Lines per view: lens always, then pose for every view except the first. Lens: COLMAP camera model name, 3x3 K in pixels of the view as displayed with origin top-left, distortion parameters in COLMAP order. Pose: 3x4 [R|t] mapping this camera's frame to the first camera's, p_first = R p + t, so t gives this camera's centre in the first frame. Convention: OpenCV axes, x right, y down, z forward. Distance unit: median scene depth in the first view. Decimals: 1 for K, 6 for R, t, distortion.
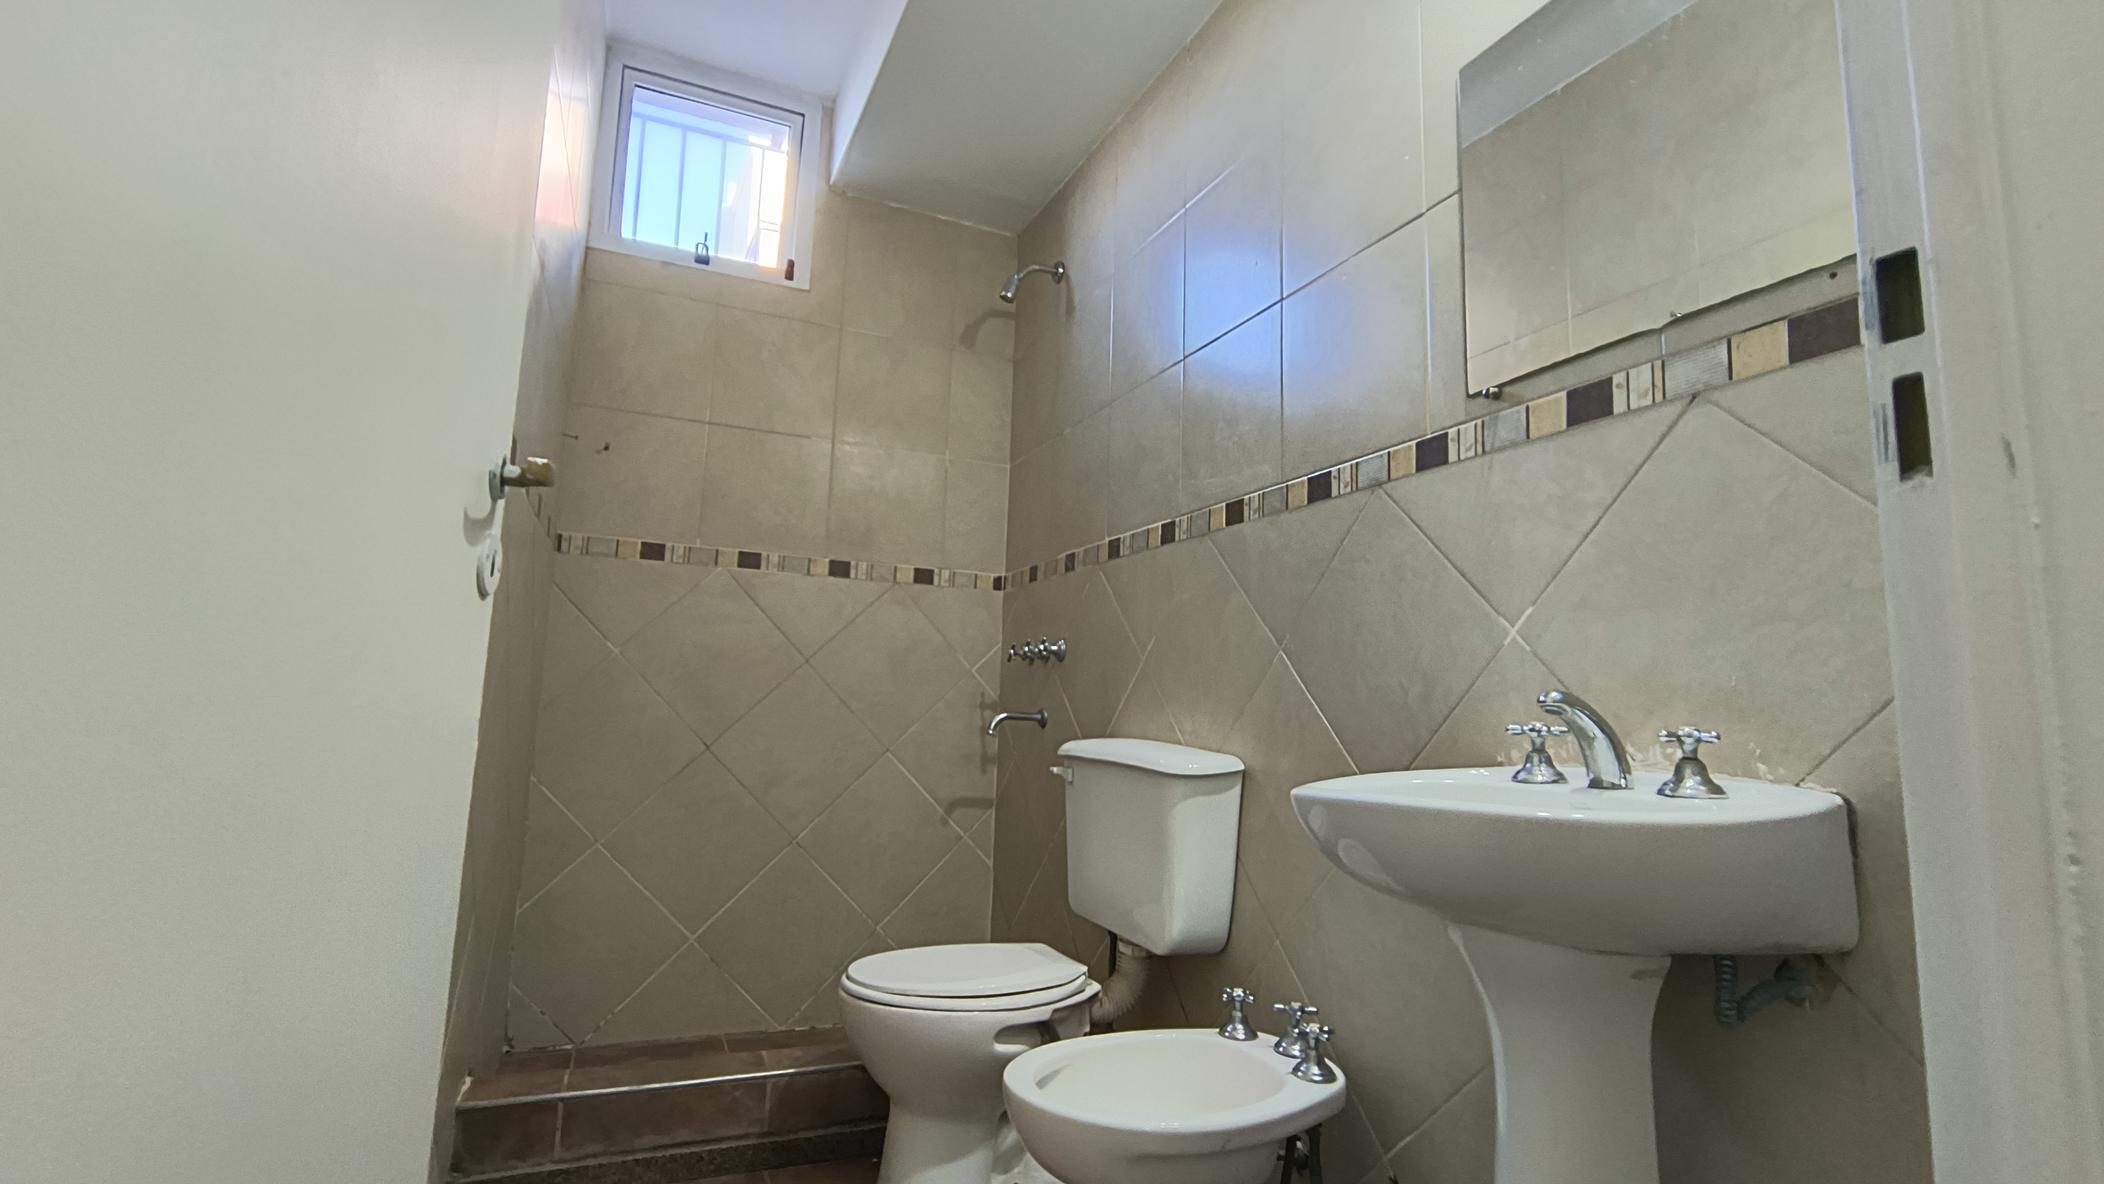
lens RADIAL K [[958.4, 0, 1044.2], [0, 958.4, 587.6], [0, 0, 1]] dist [-0.001033, -0.000047]
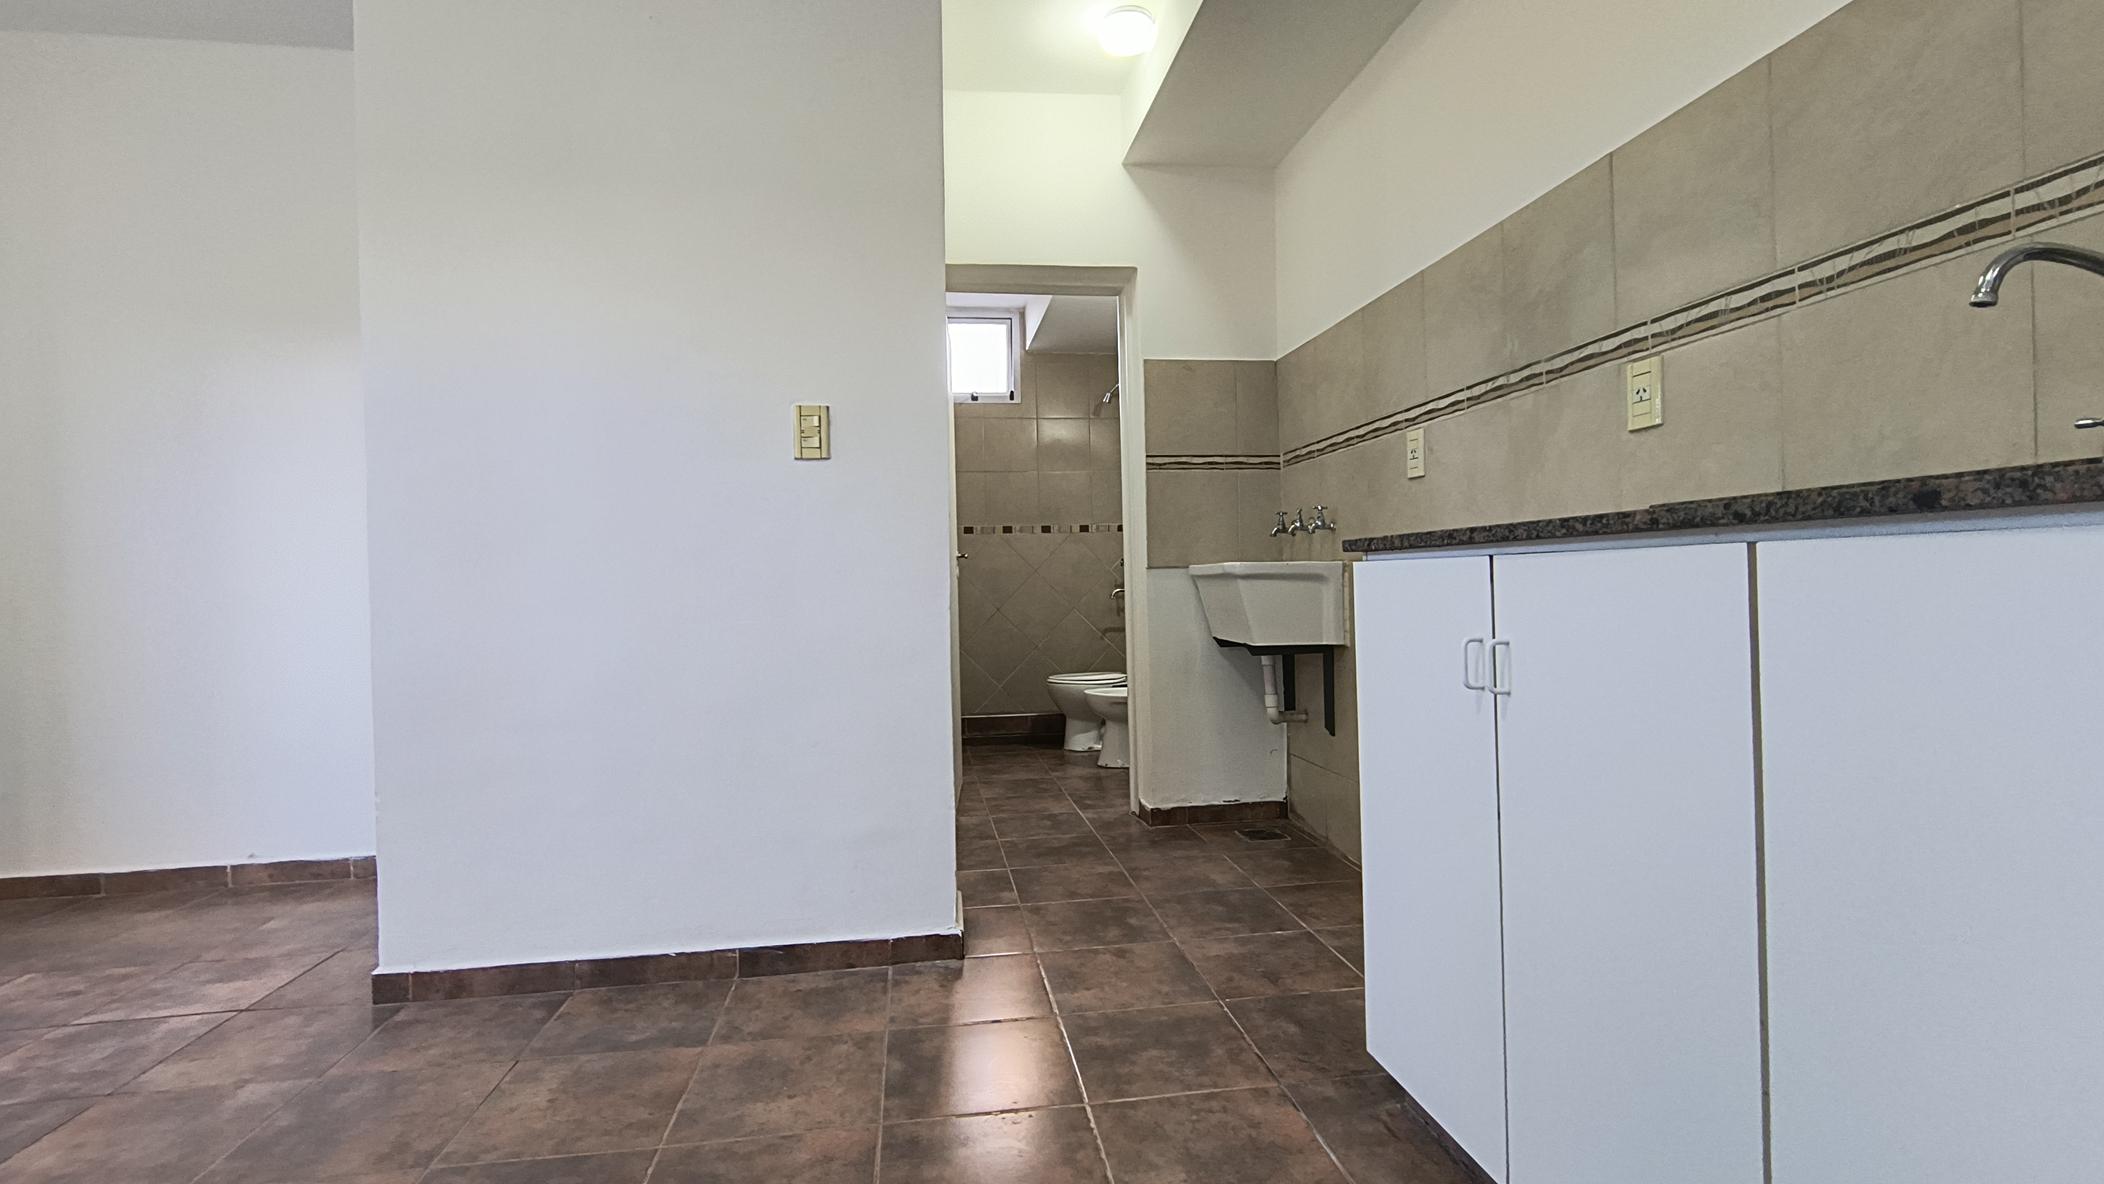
lens RADIAL K [[958.4, 0, 1053.7], [0, 958.4, 590.8], [0, 0, 1]] dist [-0.001033, -0.000047]
pose [[0.961656, -0.058496, -0.267947, 0.392875], [0.093683, 0.988287, 0.120470, -0.144677], [0.257761, -0.140952, 0.955872, -1.148503]]
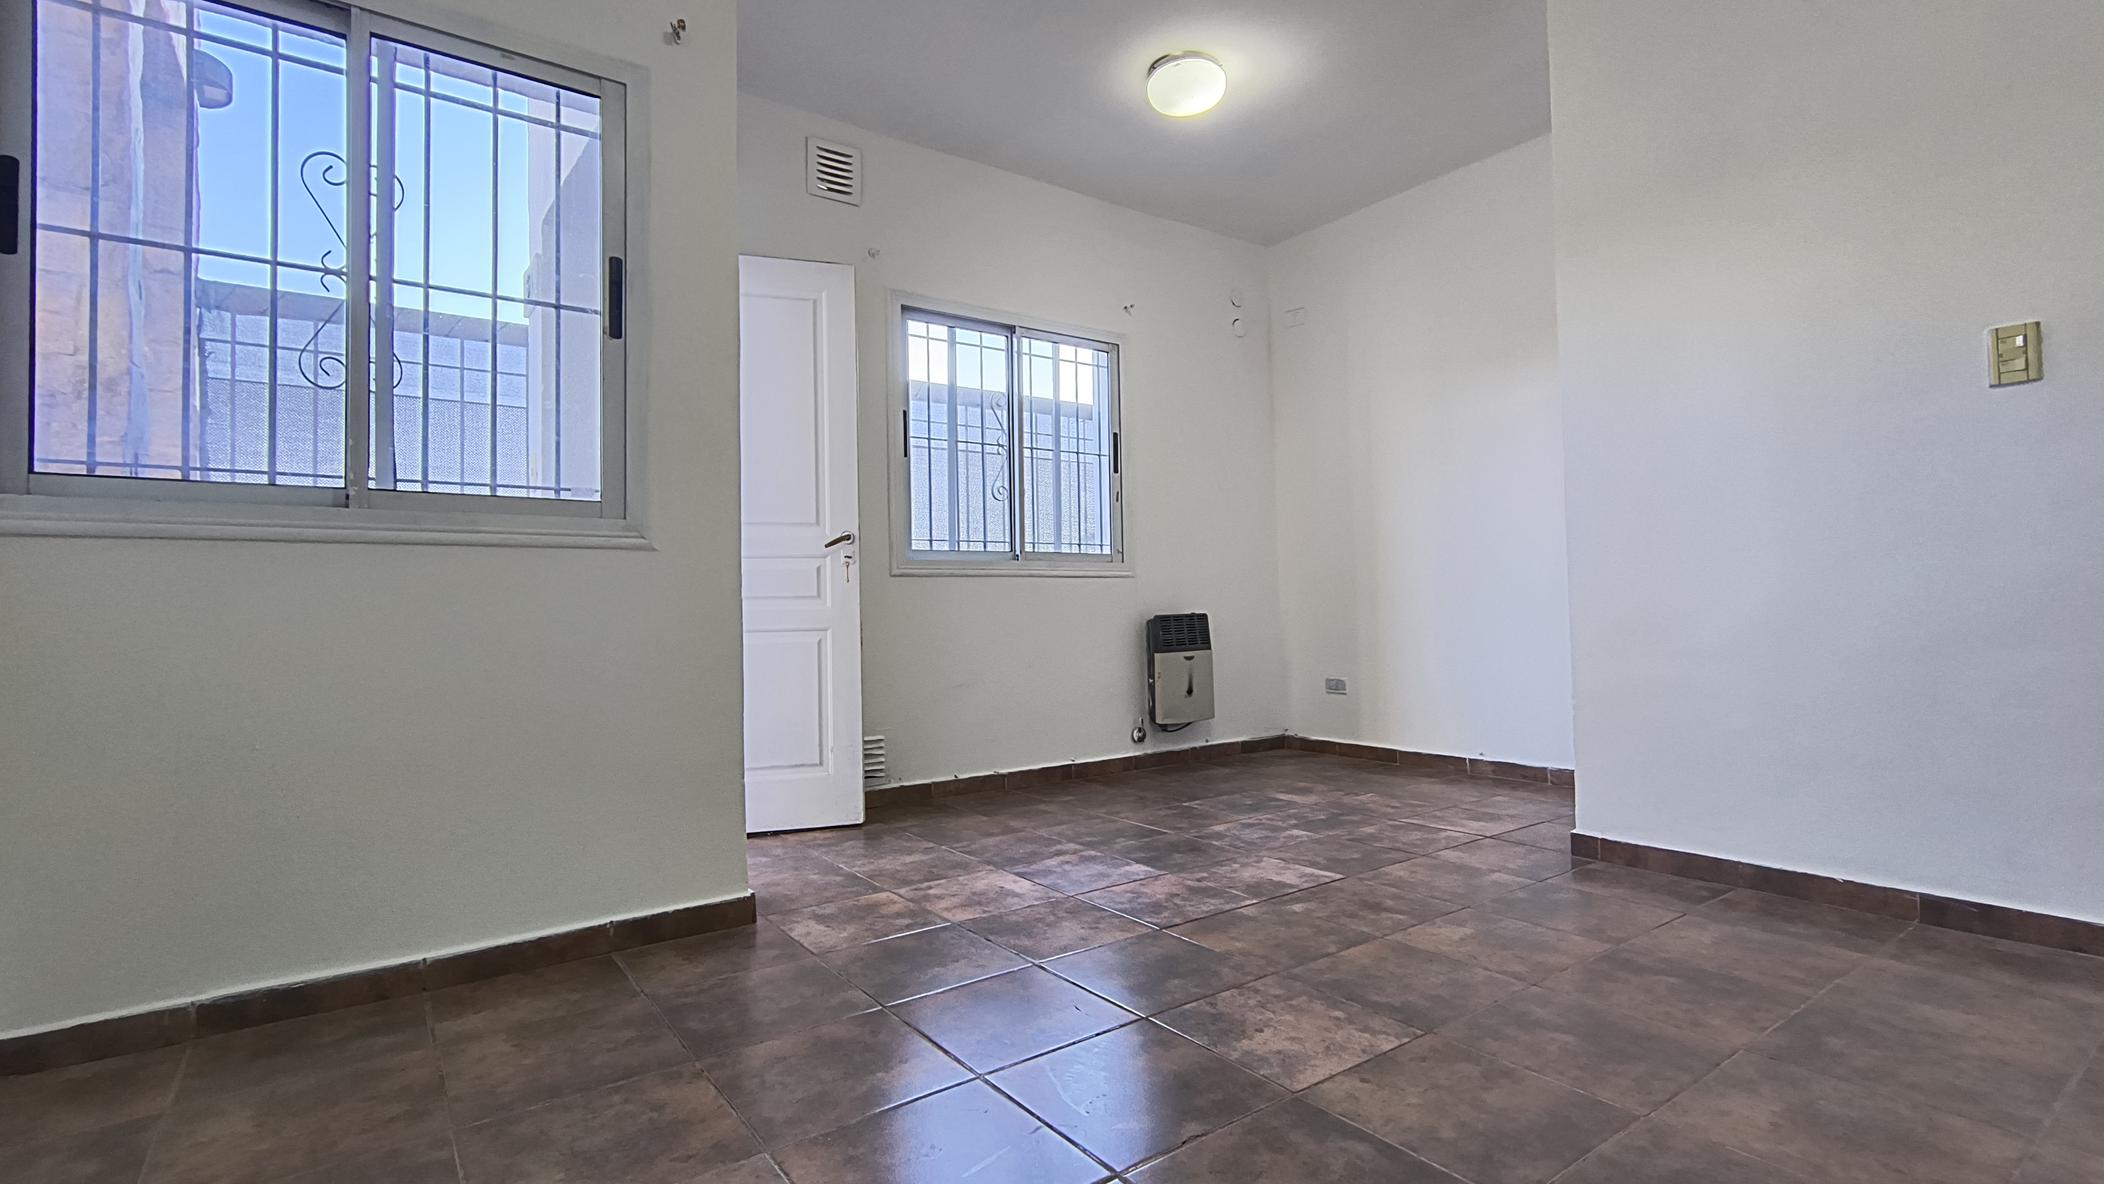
lens RADIAL K [[958.4, 0, 1051.7], [0, 958.4, 590.6], [0, 0, 1]] dist [-0.001033, -0.000047]
pose [[0.205421, -0.064165, -0.976568, 0.810612], [0.154073, 0.987526, -0.032476, -0.047878], [0.966470, -0.143791, 0.212744, -1.602012]]
